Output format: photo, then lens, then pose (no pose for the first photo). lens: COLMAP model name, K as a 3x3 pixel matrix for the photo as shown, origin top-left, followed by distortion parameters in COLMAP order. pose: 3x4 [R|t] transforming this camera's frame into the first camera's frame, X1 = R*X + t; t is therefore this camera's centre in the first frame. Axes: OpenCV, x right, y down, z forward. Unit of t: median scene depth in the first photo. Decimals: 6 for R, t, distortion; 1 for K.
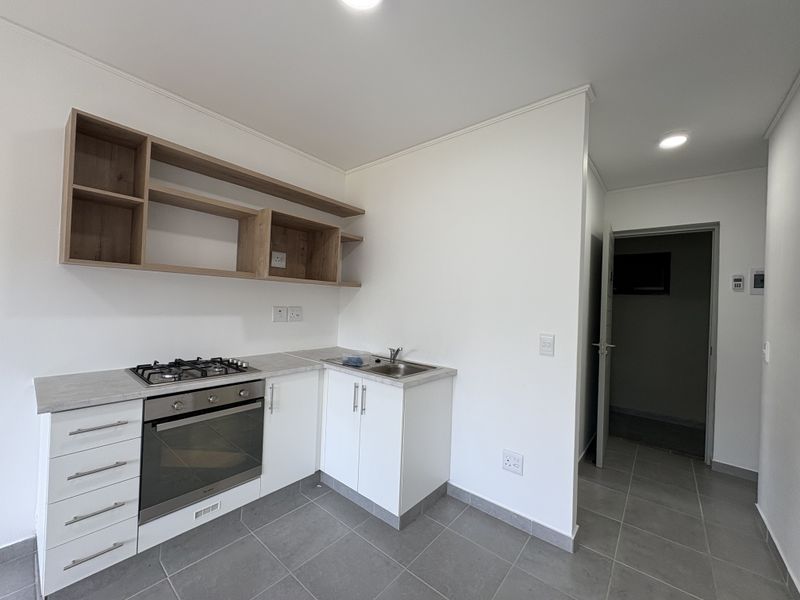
lens RADIAL K [[318.3, 0, 399.9], [0, 318.3, 297.9], [0, 0, 1]] dist [-0.002334, 0.000084]
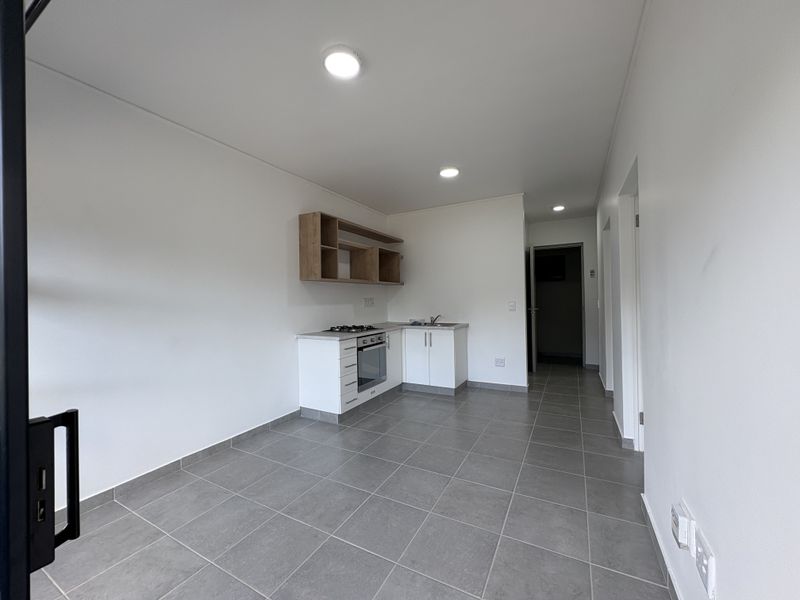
lens RADIAL K [[318.3, 0, 399.5], [0, 318.3, 298.2], [0, 0, 1]] dist [-0.002334, 0.000084]
pose [[0.979204, -0.059084, 0.194086, -0.662467], [0.056400, 0.998221, 0.019329, 0.003511], [-0.194883, -0.007981, 0.980794, -0.928208]]
